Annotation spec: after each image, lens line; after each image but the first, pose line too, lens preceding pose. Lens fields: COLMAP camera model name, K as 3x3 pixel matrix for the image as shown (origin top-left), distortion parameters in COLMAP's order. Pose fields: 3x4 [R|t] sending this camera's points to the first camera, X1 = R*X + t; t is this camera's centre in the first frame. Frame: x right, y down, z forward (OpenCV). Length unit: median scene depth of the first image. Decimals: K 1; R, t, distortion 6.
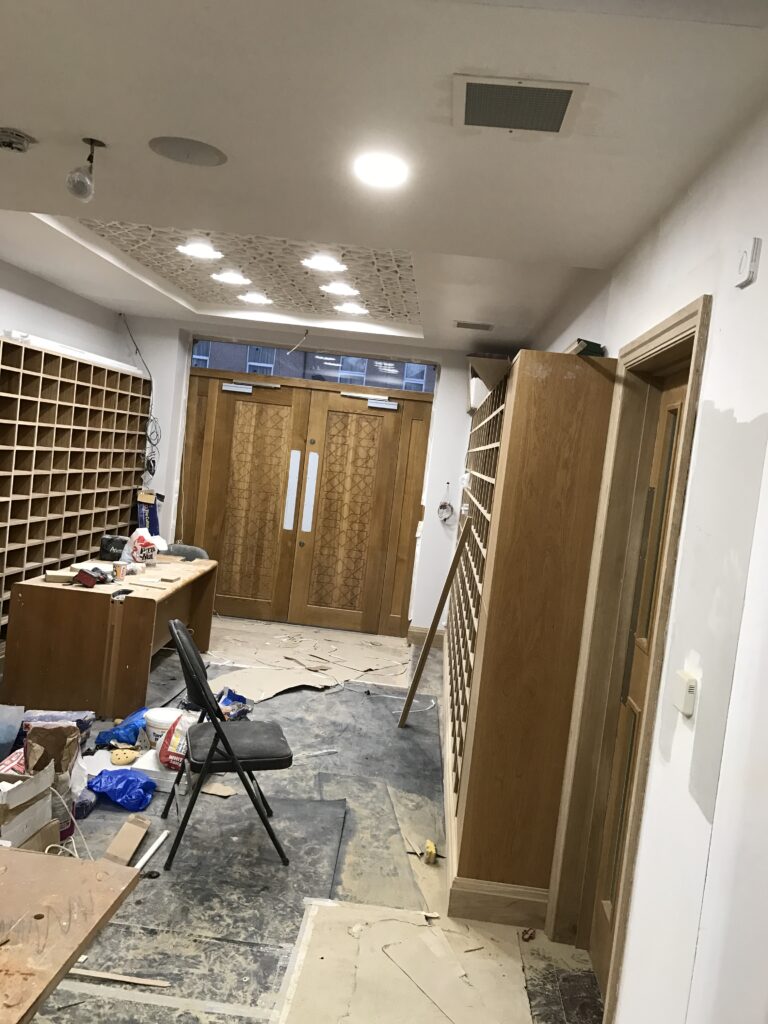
lens RADIAL K [[842.1, 0, 384.7], [0, 842.1, 508.7], [0, 0, 1]] dist [0.005387, 0.023869]
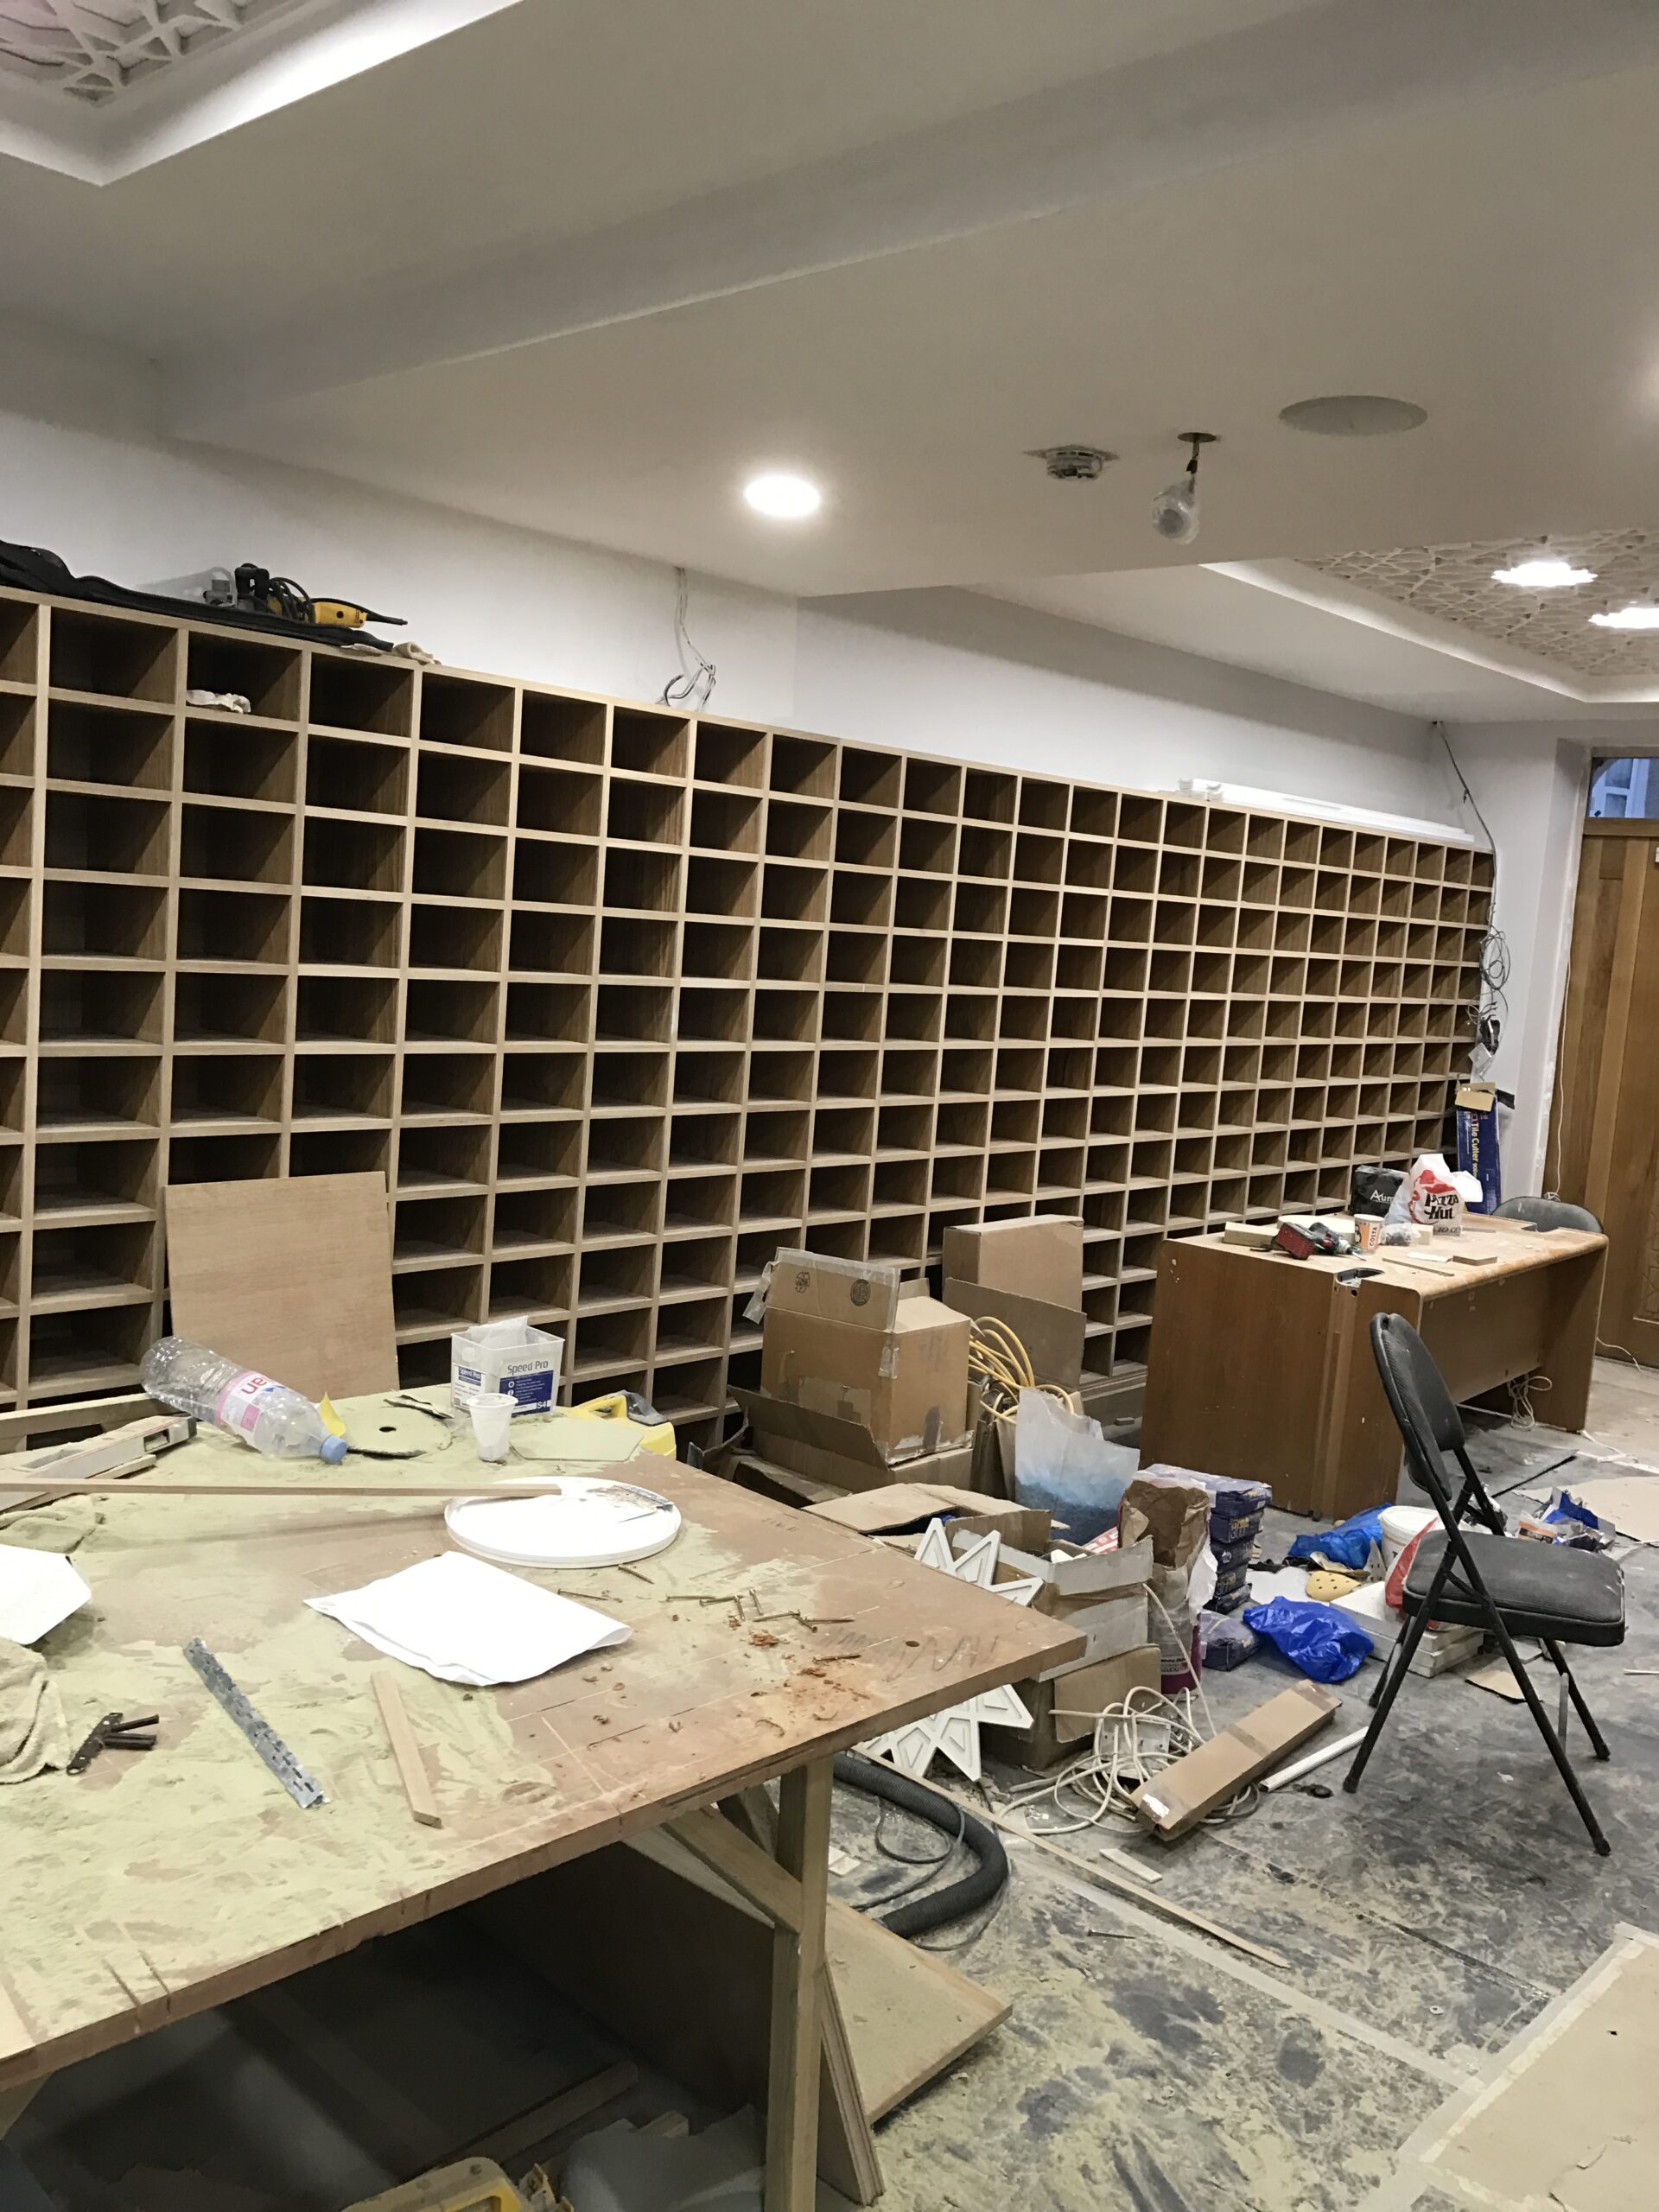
lens RADIAL K [[1819.2, 0, 828.6], [0, 1819.2, 1104.5], [0, 0, 1]] dist [0.005387, 0.023869]
pose [[0.775550, 0.014358, -0.631123, 0.149936], [-0.028697, 0.999510, -0.012525, 0.023916], [0.630634, 0.027825, 0.775582, -0.059925]]
